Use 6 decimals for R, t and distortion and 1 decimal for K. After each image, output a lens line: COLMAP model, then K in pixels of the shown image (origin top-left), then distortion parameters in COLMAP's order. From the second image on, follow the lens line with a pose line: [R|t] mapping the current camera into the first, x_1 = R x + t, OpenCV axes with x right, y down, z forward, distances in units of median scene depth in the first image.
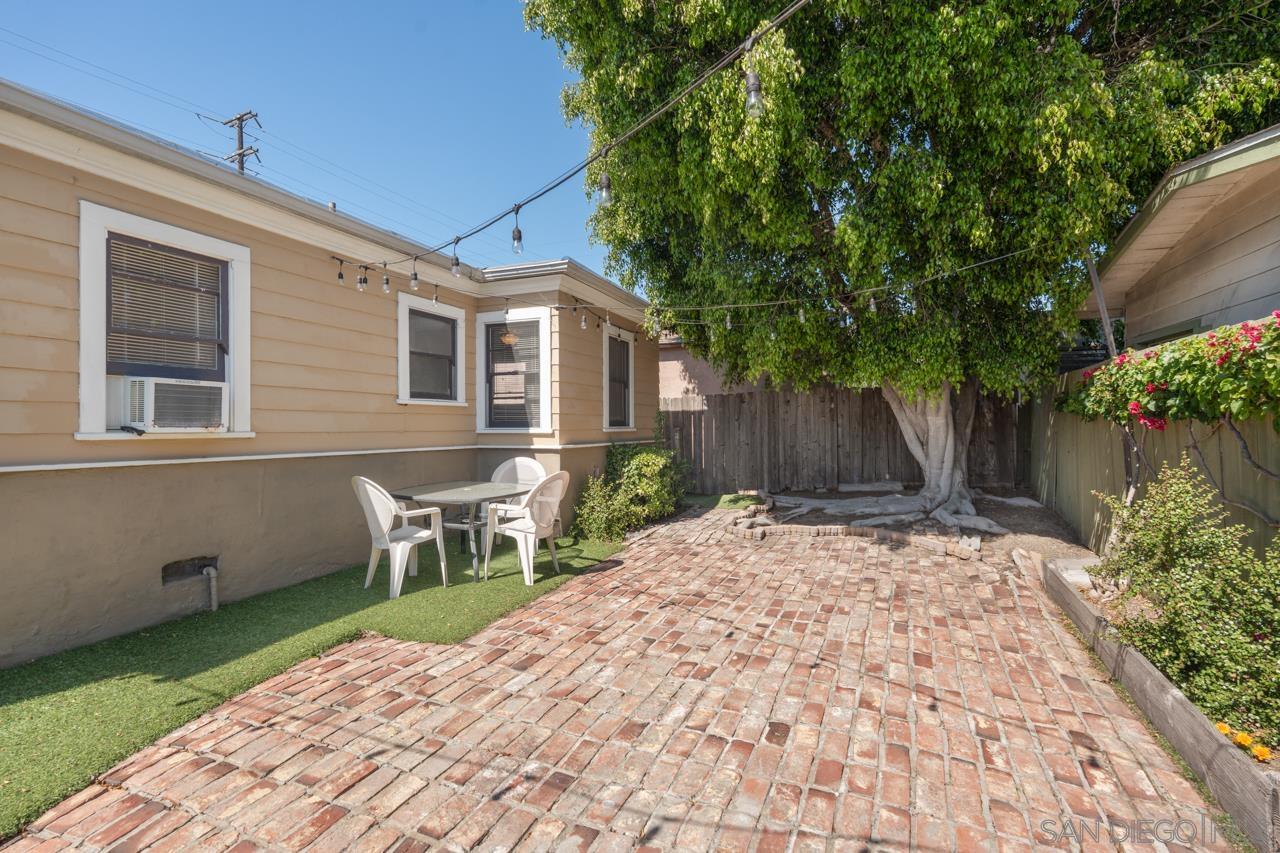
lens RADIAL K [[592.5, 0, 641.2], [0, 592.5, 424.4], [0, 0, 1]] dist [-0.001687, 0.000143]
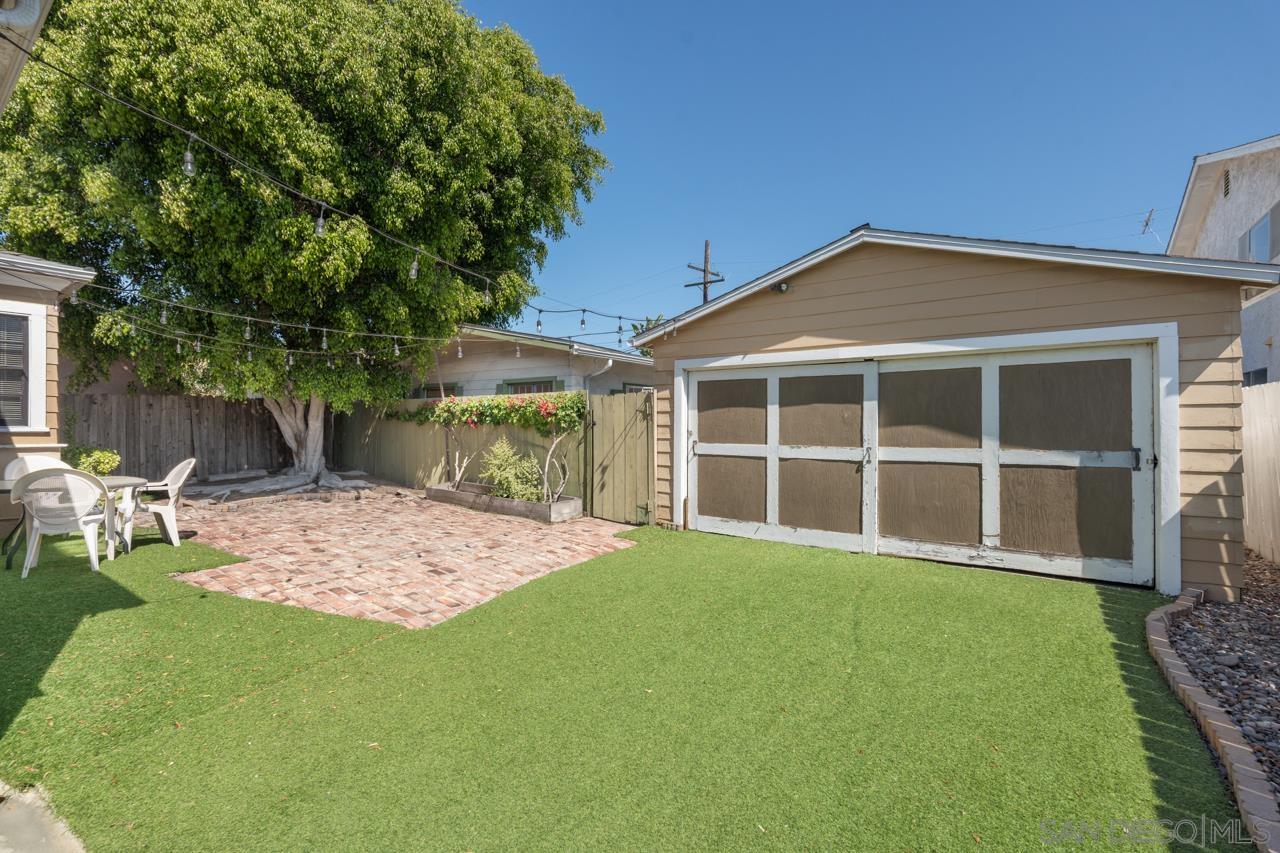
lens RADIAL K [[559.7, 0, 636.6], [0, 559.7, 421.1], [0, 0, 1]] dist [-0.005611, 0.000109]
pose [[0.253399, 0.017785, 0.967198, -0.808263], [-0.001354, 0.999837, -0.018030, 0.012162], [-0.967361, 0.003259, 0.253381, -0.207780]]
